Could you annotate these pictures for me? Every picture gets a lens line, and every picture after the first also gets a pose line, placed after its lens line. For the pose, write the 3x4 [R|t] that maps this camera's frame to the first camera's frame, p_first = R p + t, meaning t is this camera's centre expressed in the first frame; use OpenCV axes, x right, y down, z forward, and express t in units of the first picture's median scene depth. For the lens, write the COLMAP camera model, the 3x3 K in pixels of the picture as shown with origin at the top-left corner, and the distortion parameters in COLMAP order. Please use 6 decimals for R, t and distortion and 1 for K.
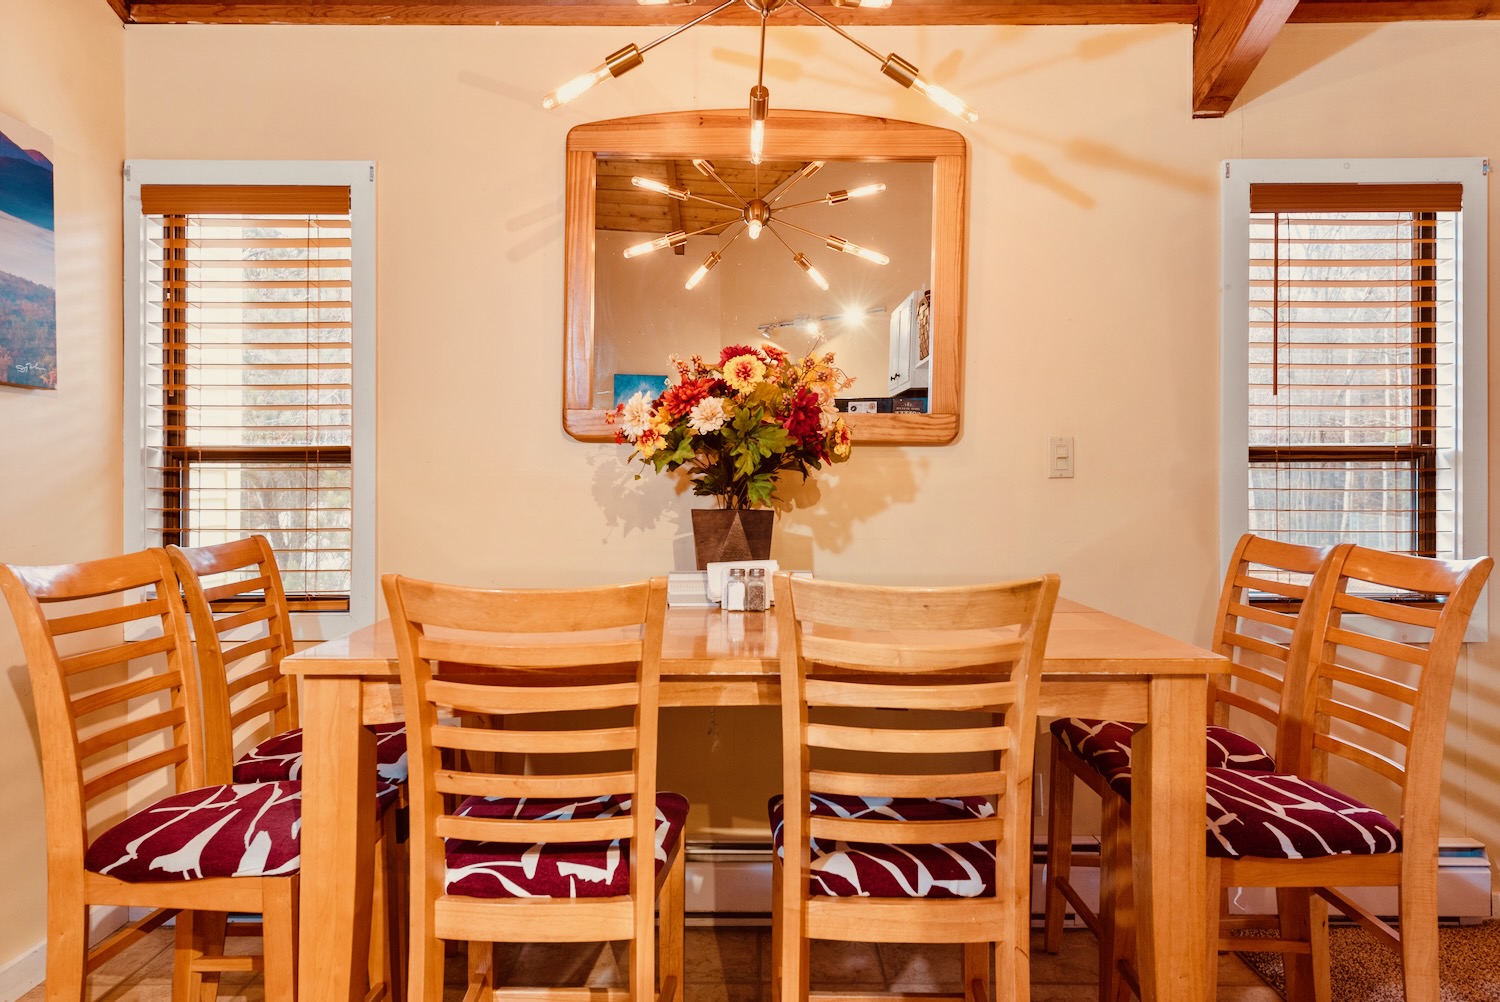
lens RADIAL K [[982.2, 0, 757.2], [0, 982.2, 487.4], [0, 0, 1]] dist [0.005175, -0.006256]
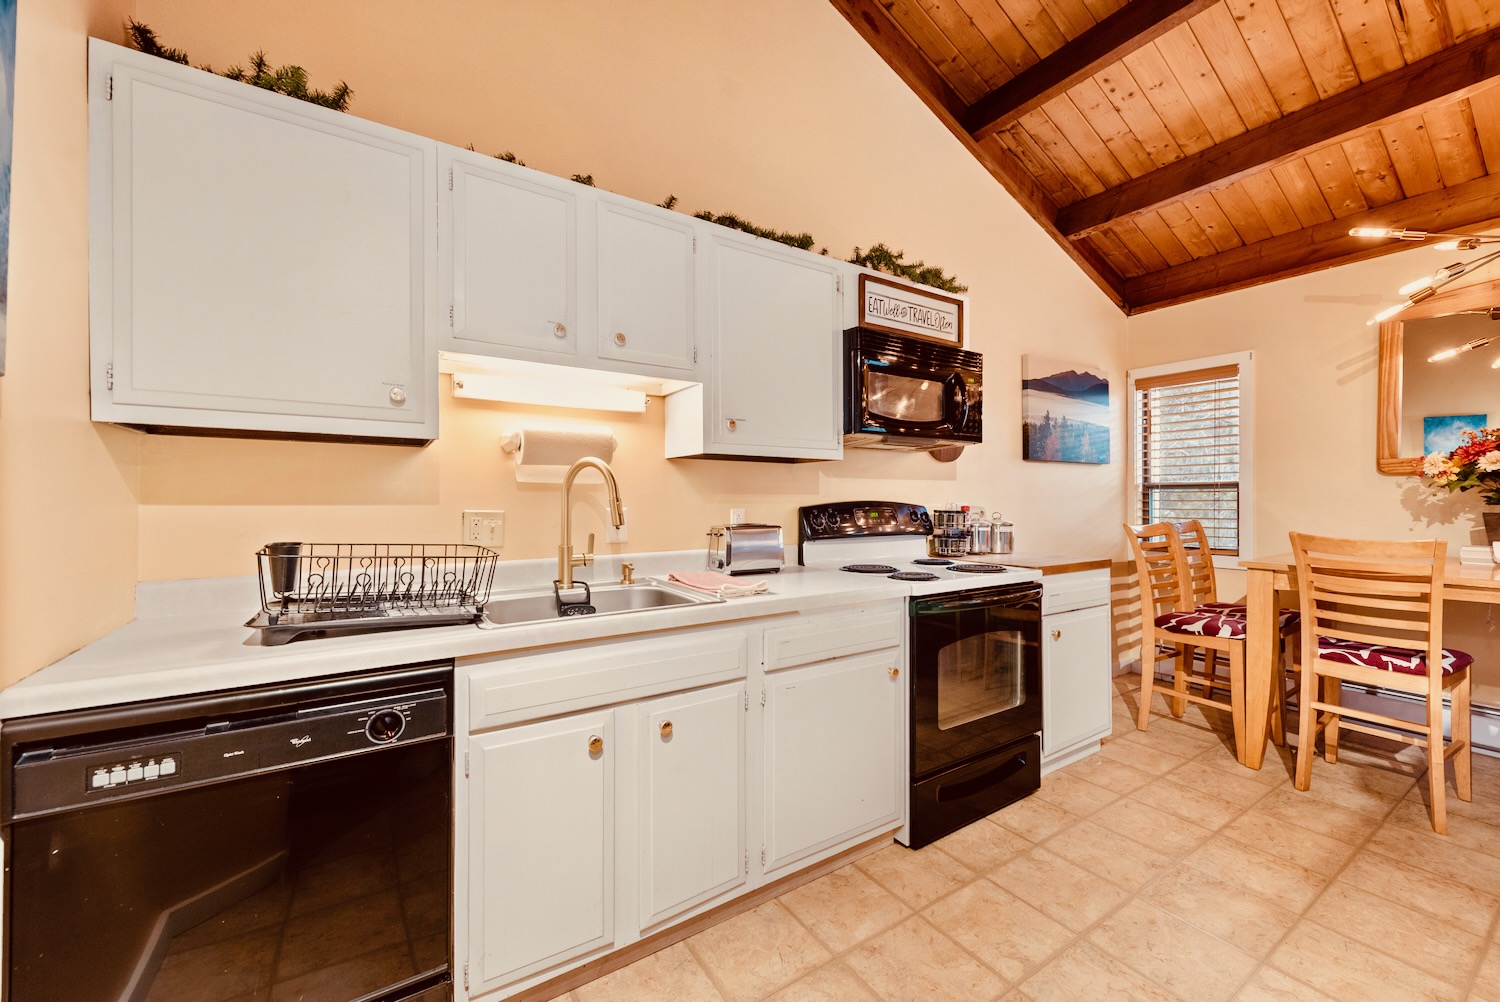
lens RADIAL K [[597.8, 0, 753.0], [0, 597.8, 495.2], [0, 0, 1]] dist [0.017231, -0.003421]
pose [[0.552477, -0.005737, -0.833509, 0.137345], [-0.000428, 0.999974, -0.007166, -0.001020], [0.833528, 0.004316, 0.552460, -0.804305]]
